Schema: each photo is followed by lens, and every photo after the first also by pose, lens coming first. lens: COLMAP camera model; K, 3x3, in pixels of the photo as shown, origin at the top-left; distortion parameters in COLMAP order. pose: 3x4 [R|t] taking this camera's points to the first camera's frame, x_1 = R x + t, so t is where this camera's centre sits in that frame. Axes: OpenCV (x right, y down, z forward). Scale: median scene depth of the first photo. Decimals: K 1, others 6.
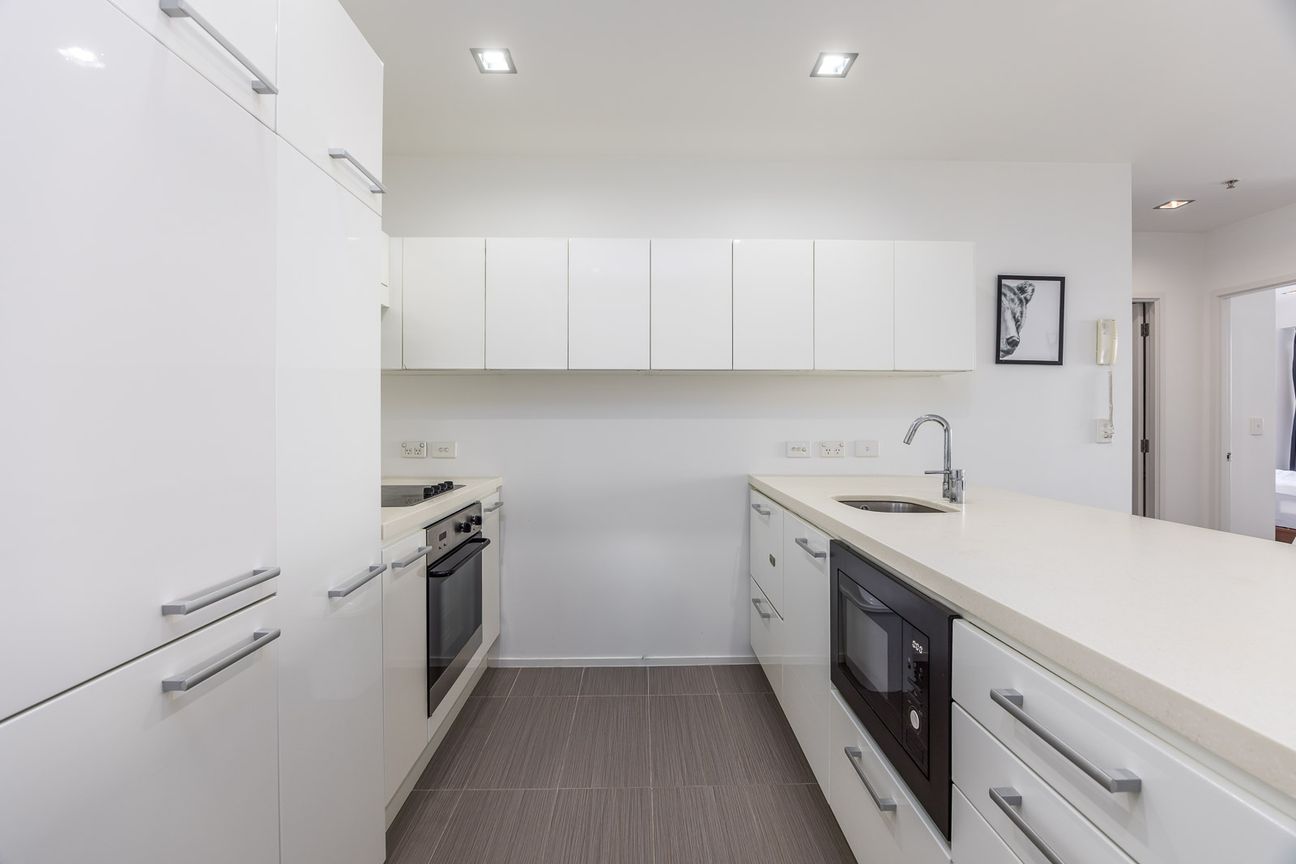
lens RADIAL K [[552.6, 0, 649.9], [0, 552.6, 426.0], [0, 0, 1]] dist [-0.011191, -0.000145]
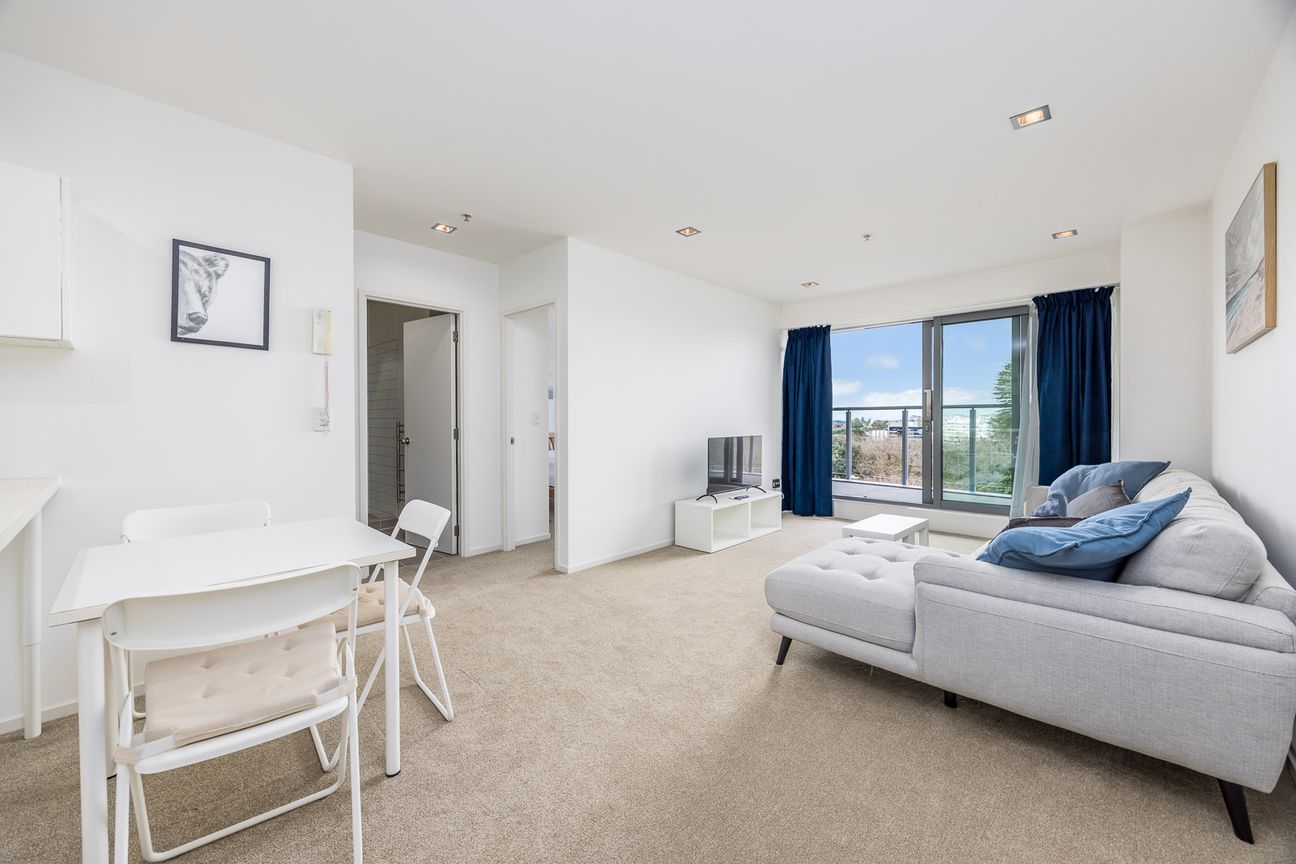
lens RADIAL K [[499.2, 0, 650.7], [0, 499.2, 422.8], [0, 0, 1]] dist [-0.000020, -0.000426]
pose [[0.703980, -0.003409, 0.710212, 0.602995], [0.002737, 0.999994, 0.002086, 0.016153], [-0.710215, 0.000475, 0.703985, -0.089575]]
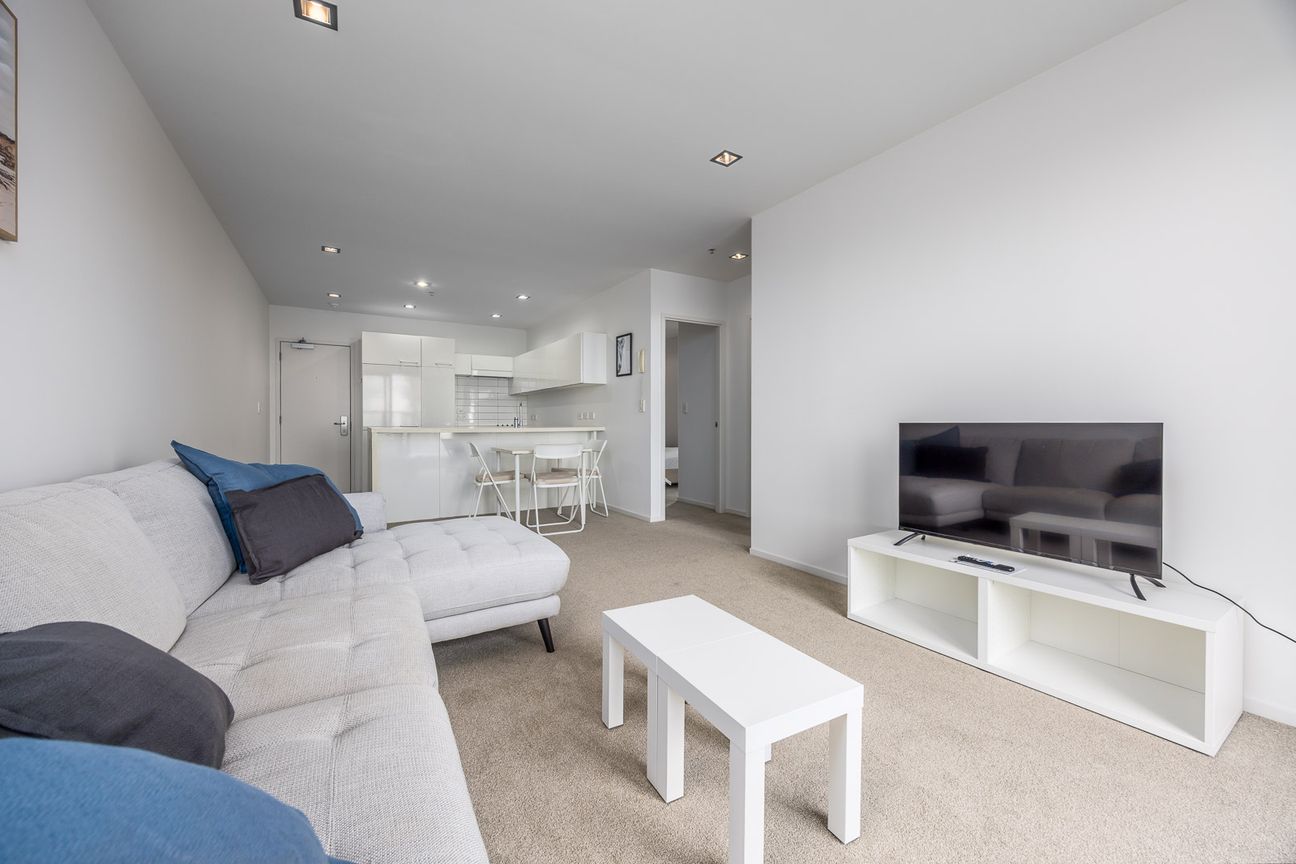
lens RADIAL K [[507.5, 0, 648.1], [0, 507.5, 415.5], [0, 0, 1]] dist [0.000575, -0.000033]
pose [[0.500603, -0.011524, -0.865600, 2.458985], [-0.006143, 0.999839, -0.016864, 0.075651], [0.865655, 0.013759, 0.500452, 0.092112]]
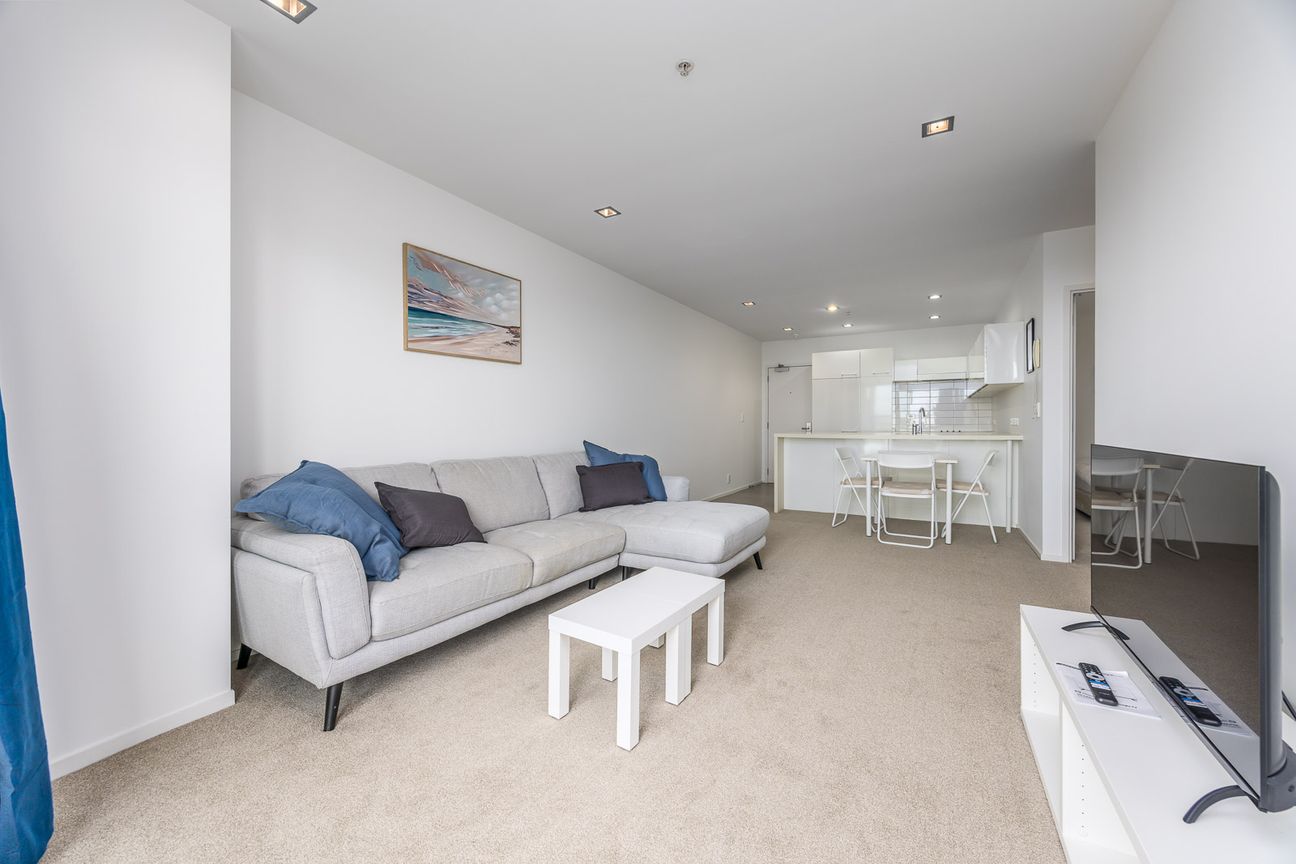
lens RADIAL K [[499.2, 0, 650.7], [0, 499.2, 422.8], [0, 0, 1]] dist [-0.000020, -0.000426]
pose [[-0.526861, 0.001293, -0.849950, 2.655349], [-0.002037, 0.999994, 0.002784, 0.042427], [0.849949, 0.003198, -0.526855, 0.834019]]
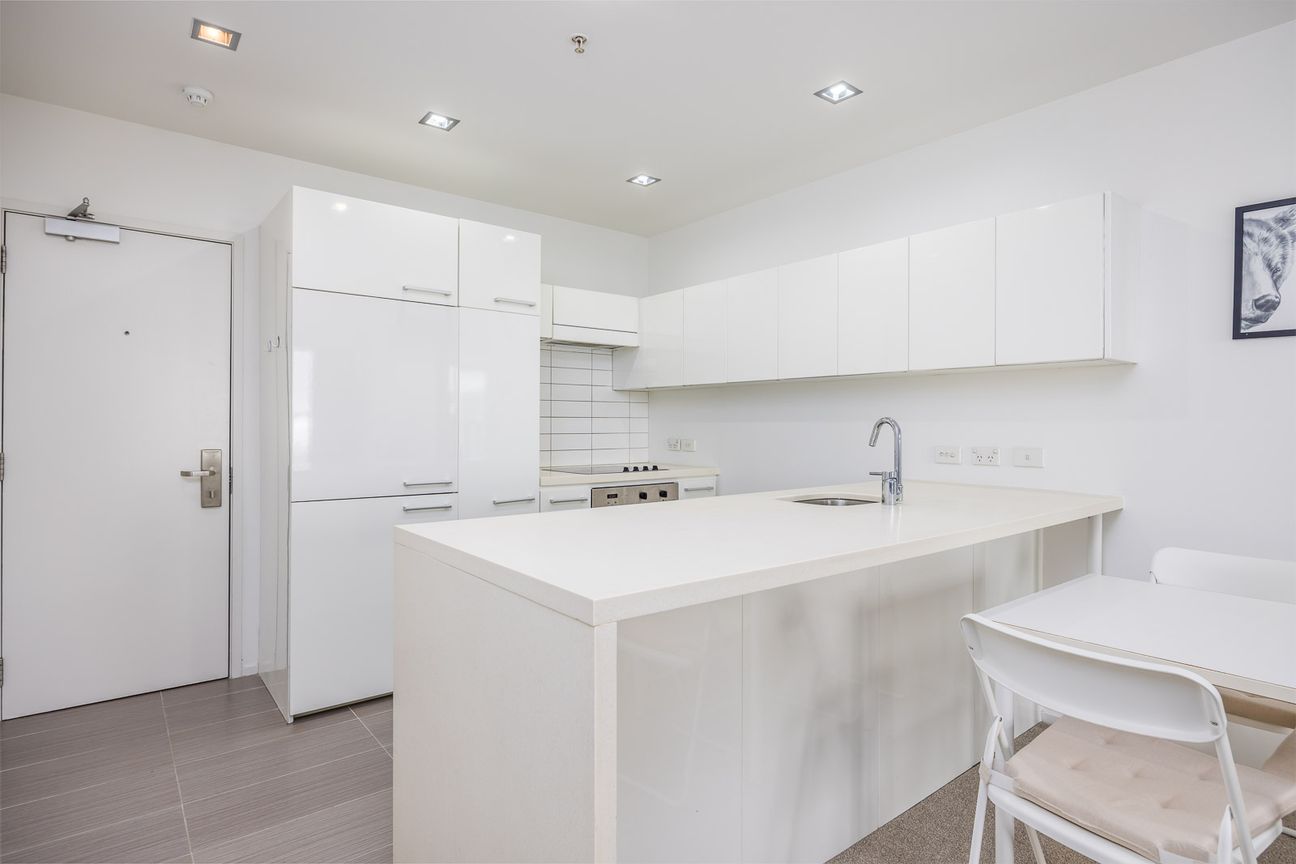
lens RADIAL K [[671.3, 0, 648.0], [0, 671.3, 432.0], [0, 0, 1]] dist [-0.012895, -0.000614]
pose [[0.613381, 0.010013, -0.789724, 0.835104], [-0.007706, 0.999948, 0.006694, 0.000826], [0.789749, 0.001980, 0.613426, -0.068766]]
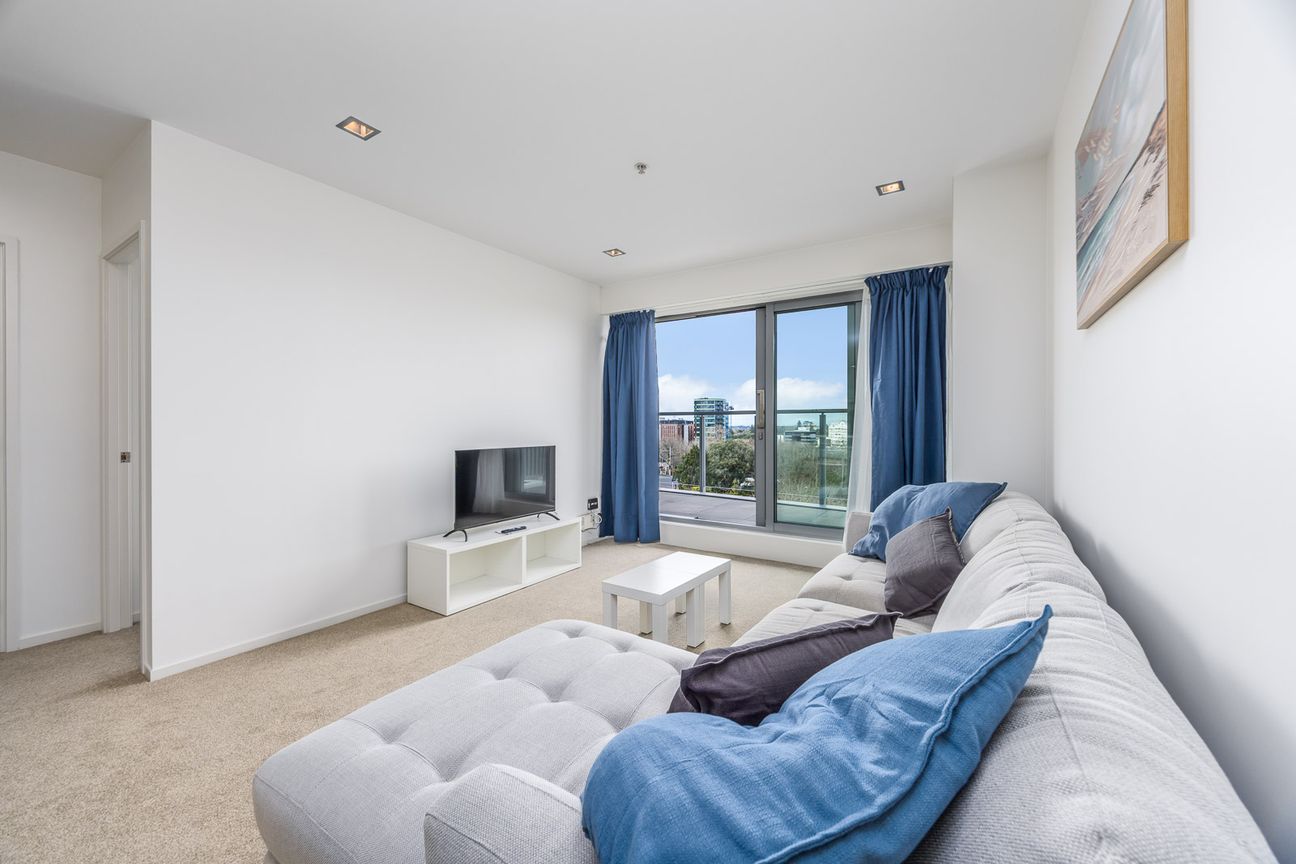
lens RADIAL K [[499.2, 0, 650.7], [0, 499.2, 422.8], [0, 0, 1]] dist [-0.000020, -0.000426]
pose [[0.561011, 0.005434, 0.827791, 1.187342], [0.000116, 0.999978, -0.006643, 0.013503], [-0.827808, 0.003823, 0.560998, -0.104964]]
